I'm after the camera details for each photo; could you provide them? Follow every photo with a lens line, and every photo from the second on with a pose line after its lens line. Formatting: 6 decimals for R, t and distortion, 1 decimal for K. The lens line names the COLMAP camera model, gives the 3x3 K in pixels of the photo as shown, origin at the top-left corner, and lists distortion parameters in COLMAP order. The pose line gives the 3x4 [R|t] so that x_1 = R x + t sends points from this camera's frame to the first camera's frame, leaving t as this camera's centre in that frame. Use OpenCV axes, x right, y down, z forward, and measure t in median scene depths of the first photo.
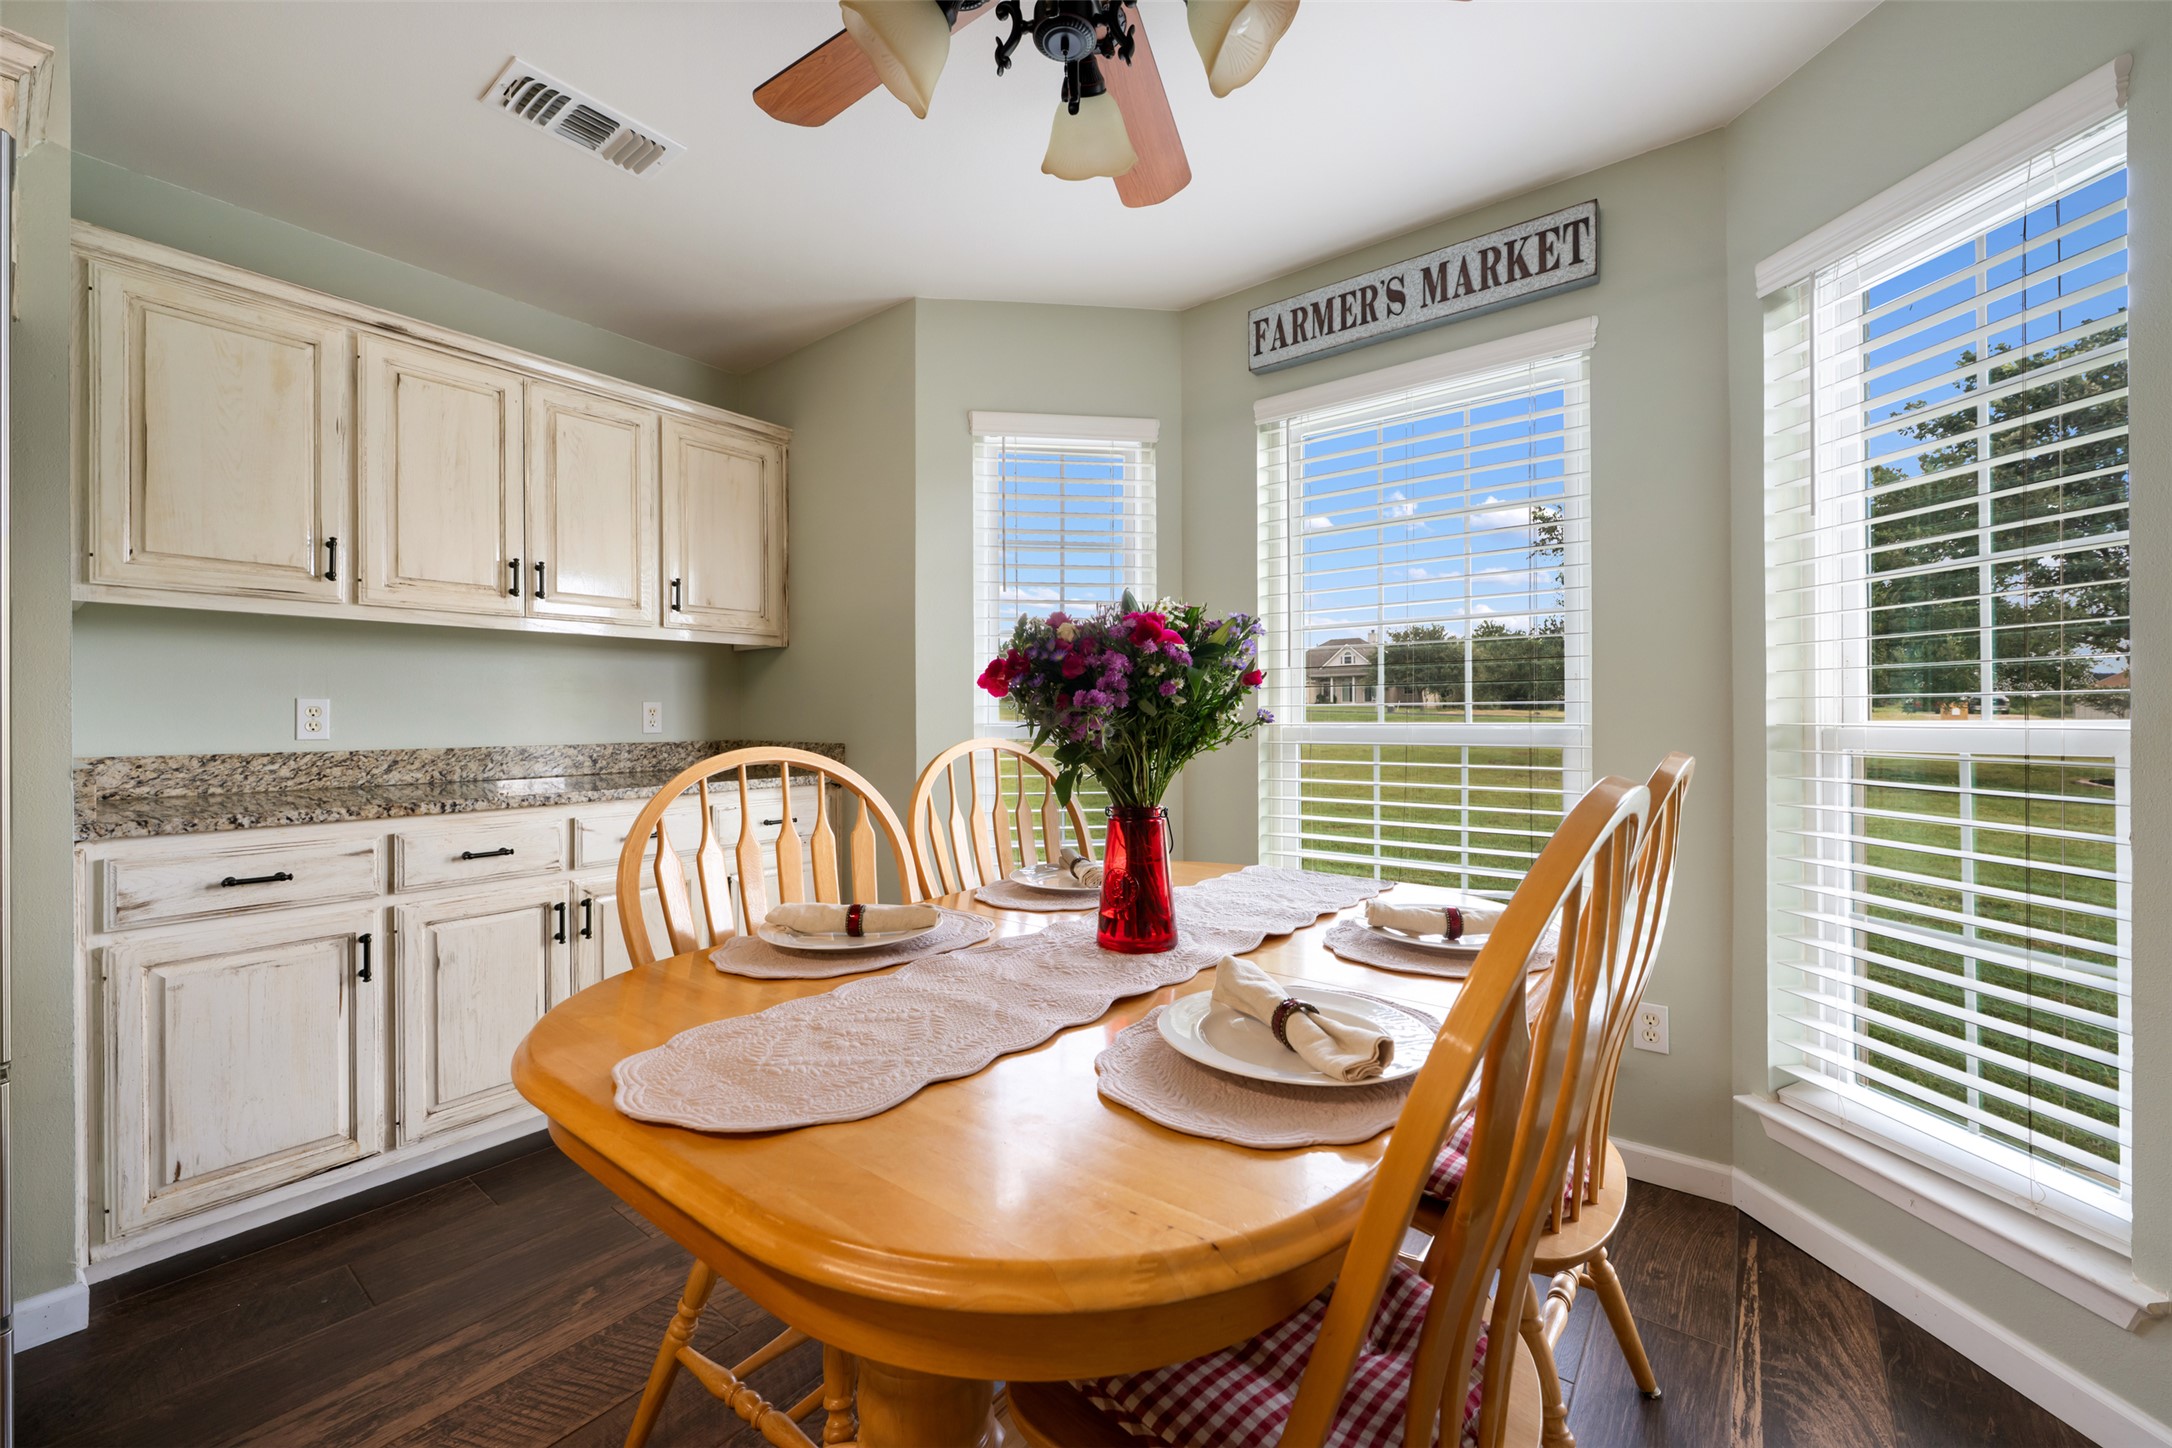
lens RADIAL K [[861.7, 0, 1084.2], [0, 861.7, 712.3], [0, 0, 1]] dist [-0.002761, 0.000232]
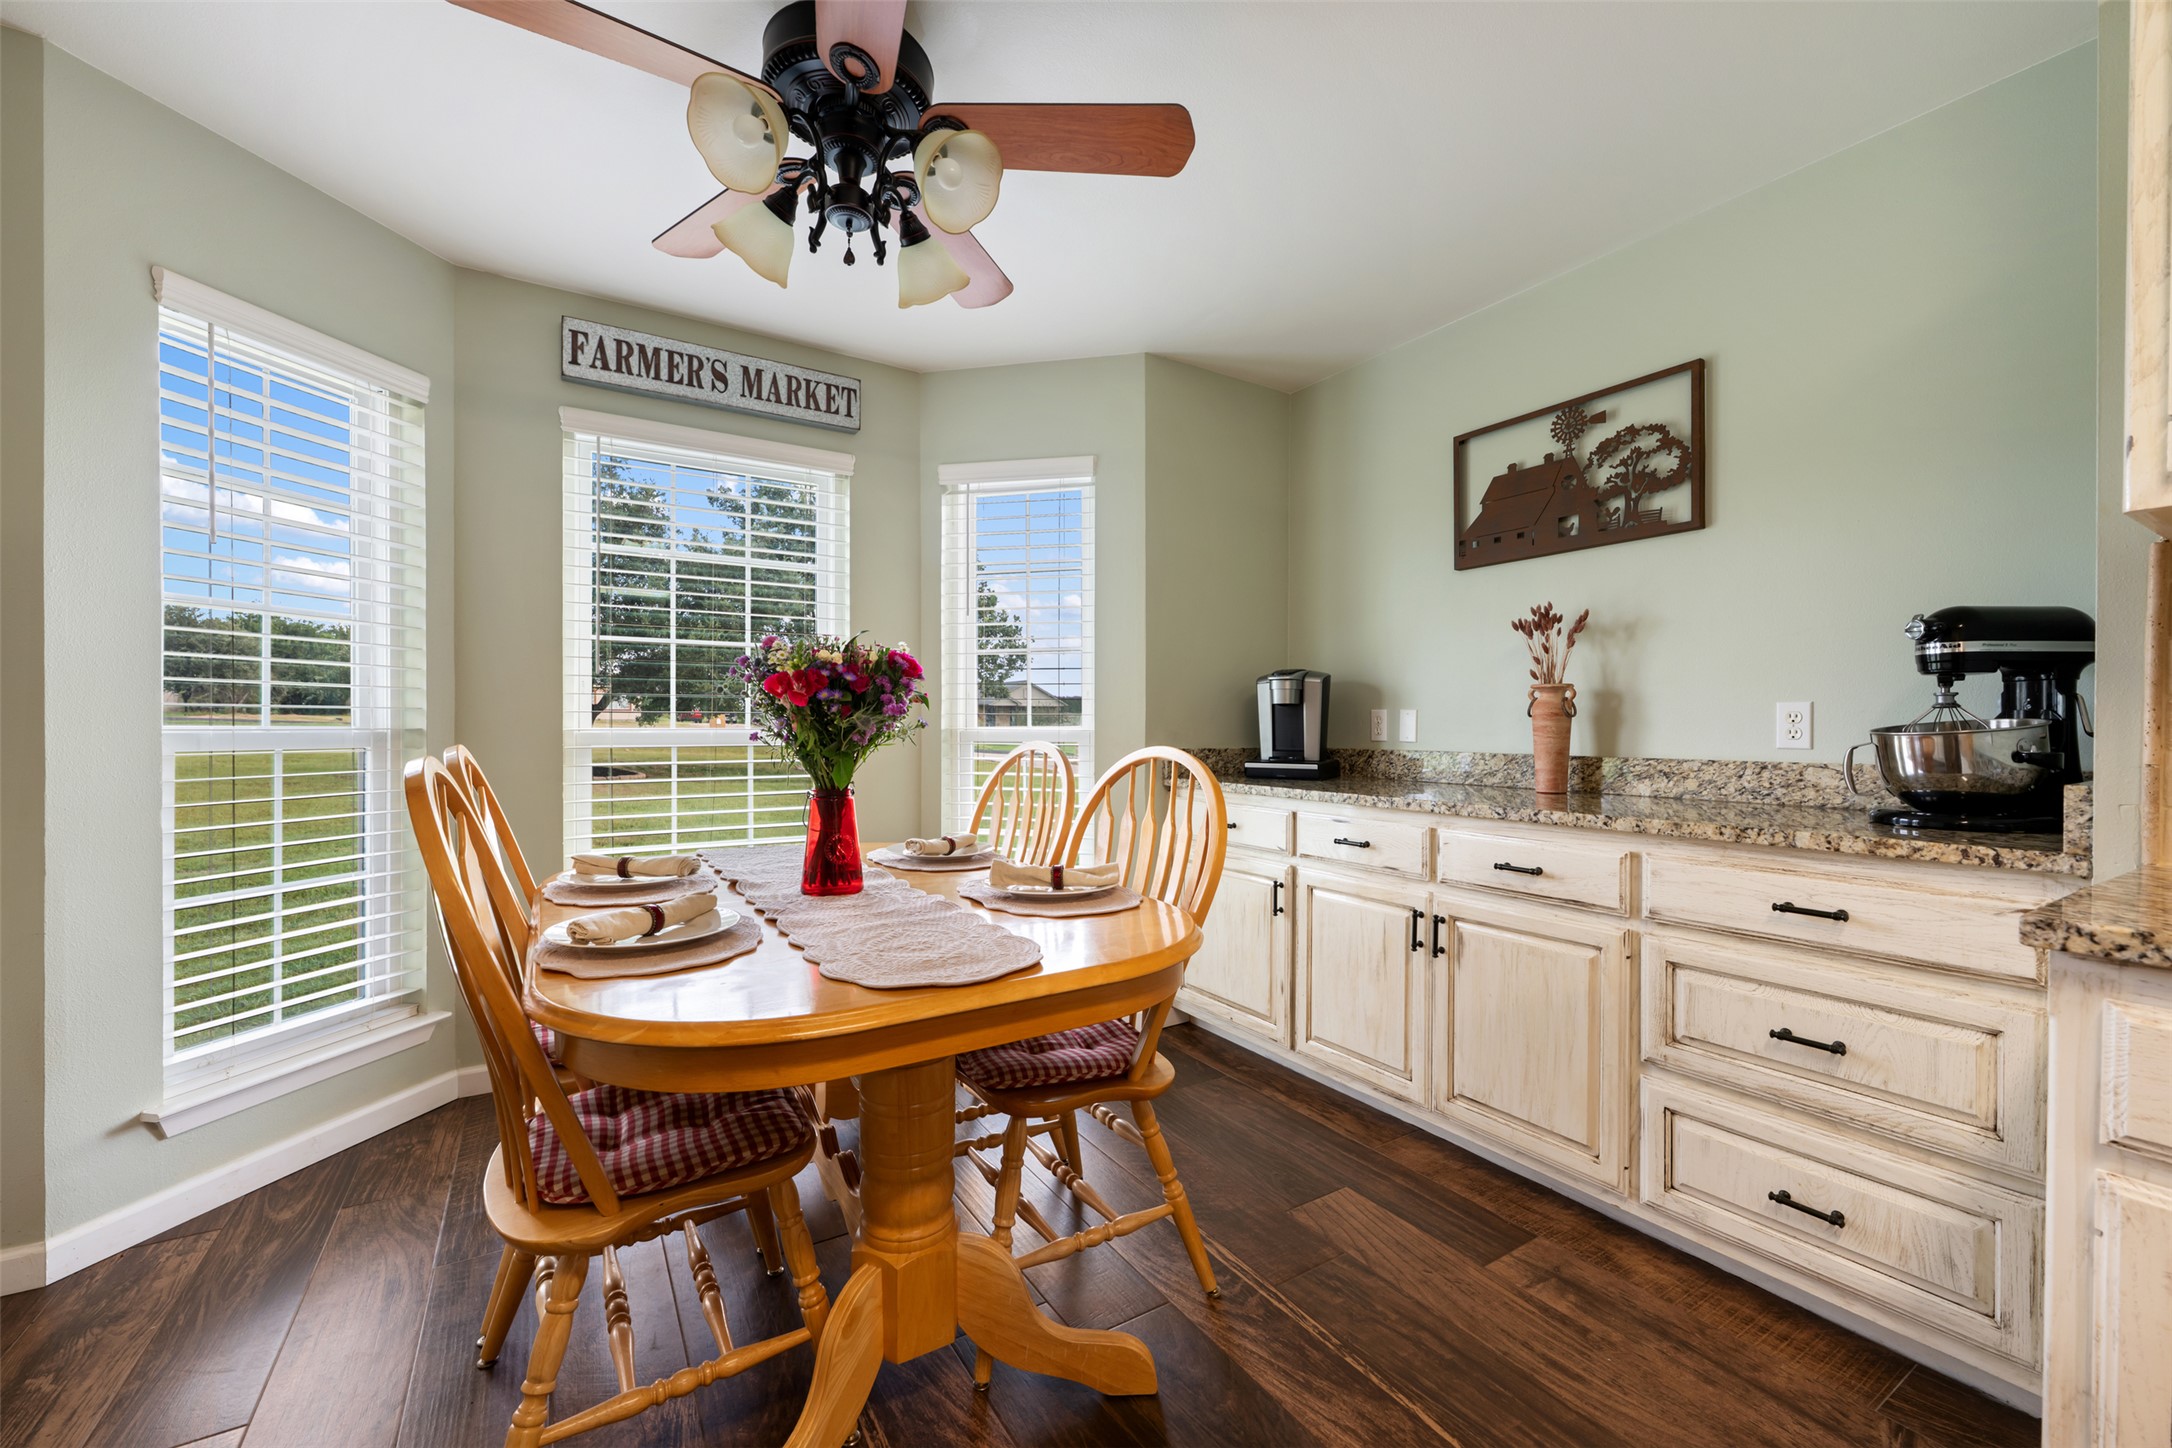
lens RADIAL K [[863.2, 0, 1083.9], [0, 863.2, 736.0], [0, 0, 1]] dist [-0.001404, 0.000195]
pose [[0.359704, -0.003161, 0.933061, -0.591856], [-0.017138, 0.999803, 0.009994, 0.003928], [-0.932909, -0.019586, 0.359579, 0.070974]]
